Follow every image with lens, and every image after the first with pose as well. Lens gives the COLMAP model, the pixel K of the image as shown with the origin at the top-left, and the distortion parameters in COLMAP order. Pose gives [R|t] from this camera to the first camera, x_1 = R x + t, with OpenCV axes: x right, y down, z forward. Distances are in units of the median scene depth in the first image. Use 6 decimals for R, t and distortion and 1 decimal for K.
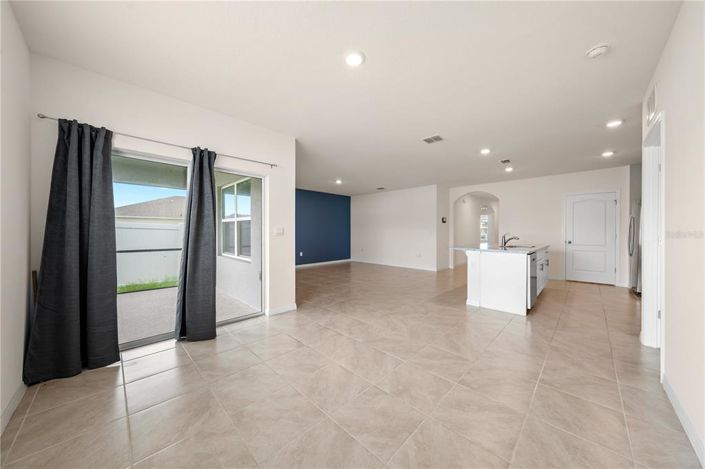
lens RADIAL K [[239.7, 0, 352.2], [0, 239.7, 232.3], [0, 0, 1]] dist [-0.004845, 0.000756]
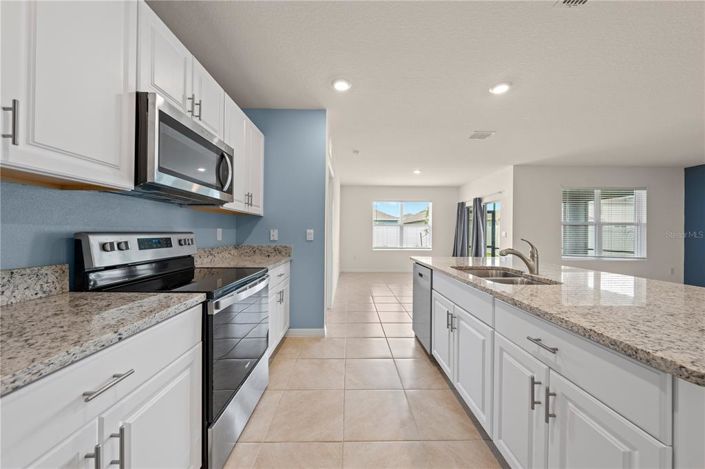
lens RADIAL K [[239.7, 0, 354.7], [0, 239.7, 233.1], [0, 0, 1]] dist [-0.004845, 0.000756]
pose [[-0.698237, -0.007004, -0.715832, 0.688418], [-0.012550, 0.999918, 0.002459, -0.001722], [0.715756, 0.010701, -0.698268, 0.668733]]
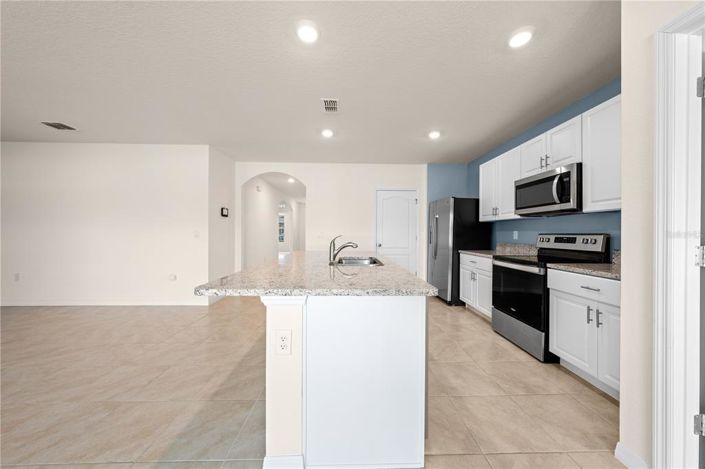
lens RADIAL K [[239.7, 0, 352.9], [0, 239.7, 233.4], [0, 0, 1]] dist [-0.004845, 0.000756]
pose [[0.689047, 0.002443, 0.724712, 0.184795], [-0.001297, 0.999997, -0.002137, 0.000703], [-0.724715, 0.000532, 0.689048, 0.389574]]
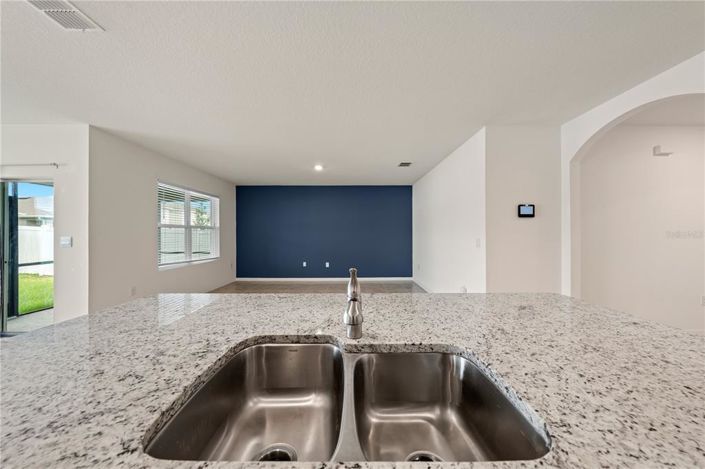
lens RADIAL K [[239.7, 0, 353.0], [0, 239.7, 234.2], [0, 0, 1]] dist [-0.004845, 0.000756]
pose [[0.704507, -0.002755, -0.709692, 0.480908], [0.002083, 0.999996, -0.001813, -0.013507], [0.709694, -0.000201, 0.704510, 0.545163]]
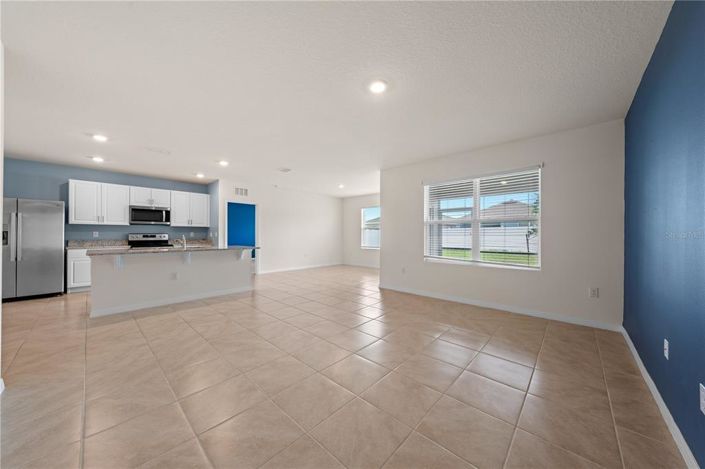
lens RADIAL K [[239.7, 0, 351.9], [0, 239.7, 235.0], [0, 0, 1]] dist [-0.004845, 0.000756]
pose [[-0.999207, -0.005961, -0.039366, -0.004137], [-0.006130, 0.999973, 0.004162, -0.002872], [0.039340, 0.004400, -0.999216, 1.257397]]
